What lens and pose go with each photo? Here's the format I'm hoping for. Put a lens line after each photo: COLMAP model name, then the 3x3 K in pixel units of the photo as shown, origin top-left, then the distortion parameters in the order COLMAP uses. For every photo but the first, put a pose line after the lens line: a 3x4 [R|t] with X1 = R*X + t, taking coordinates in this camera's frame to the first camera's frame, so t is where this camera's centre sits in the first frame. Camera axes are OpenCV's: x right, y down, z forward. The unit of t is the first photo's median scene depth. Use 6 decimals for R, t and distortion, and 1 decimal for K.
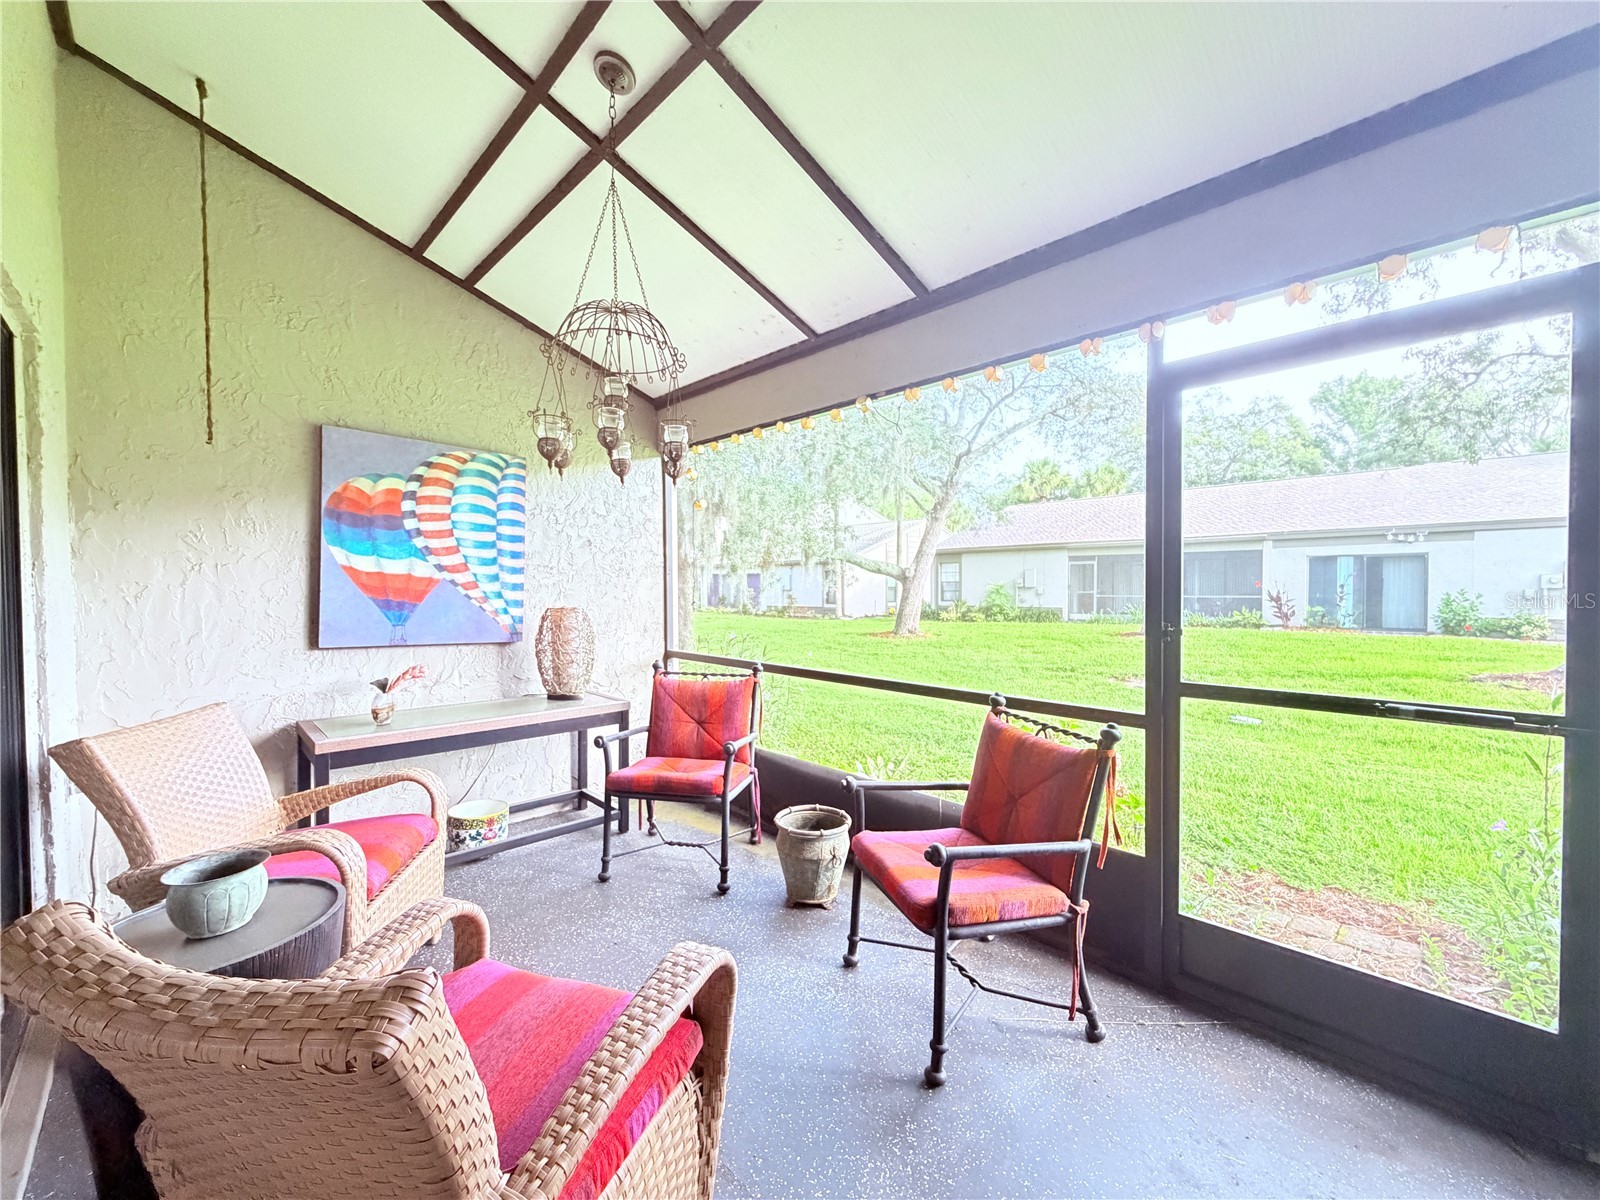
lens RADIAL K [[638.4, 0, 797.4], [0, 638.4, 603.2], [0, 0, 1]] dist [-0.001809, 0.000204]
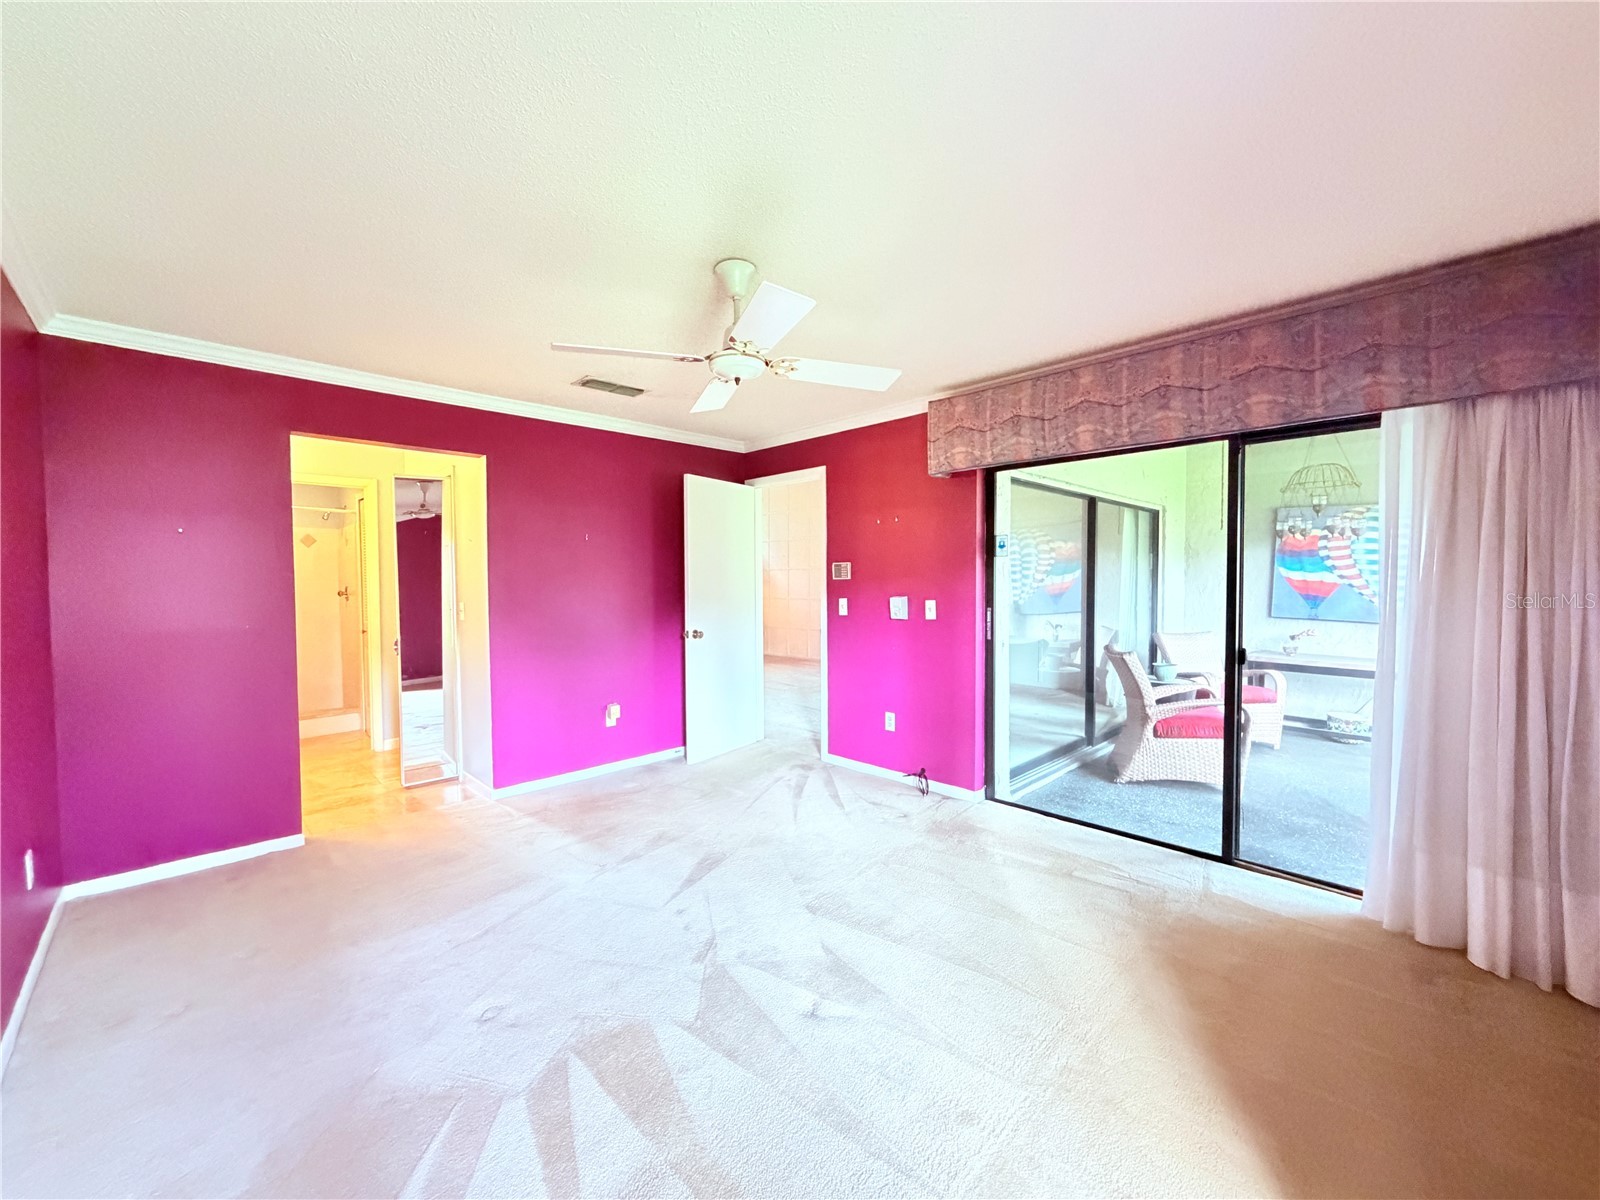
lens RADIAL K [[638.4, 0, 802.6], [0, 638.4, 614.6], [0, 0, 1]] dist [-0.001809, 0.000204]
pose [[0.016394, 0.034108, -0.999284, 1.161863], [-0.027413, 0.999058, 0.033650, 0.029700], [0.999490, 0.026842, 0.017313, -0.500006]]
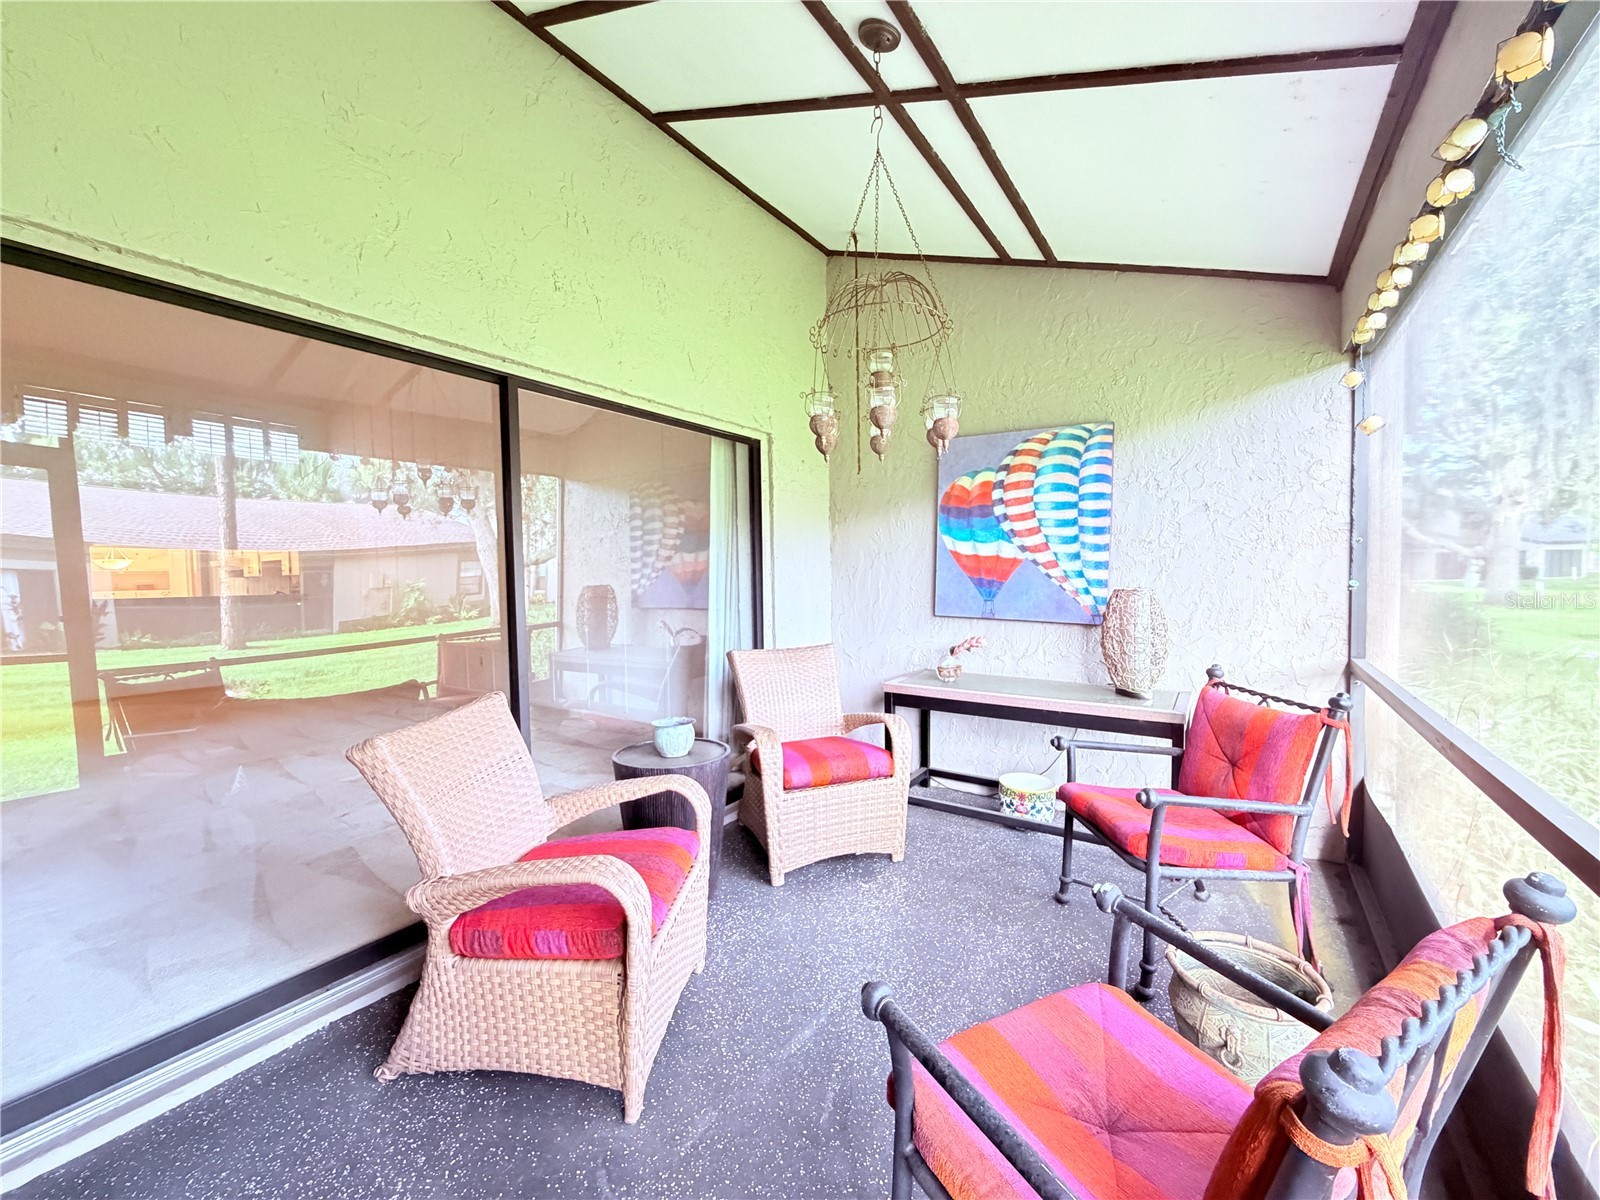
lens RADIAL K [[638.4, 0, 796.1], [0, 638.4, 602.1], [0, 0, 1]] dist [-0.001809, 0.000204]
pose [[0.195903, 0.044026, -0.979635, 0.412202], [-0.011581, 0.999026, 0.042582, -0.007128], [0.980555, 0.003003, 0.196222, 0.421133]]
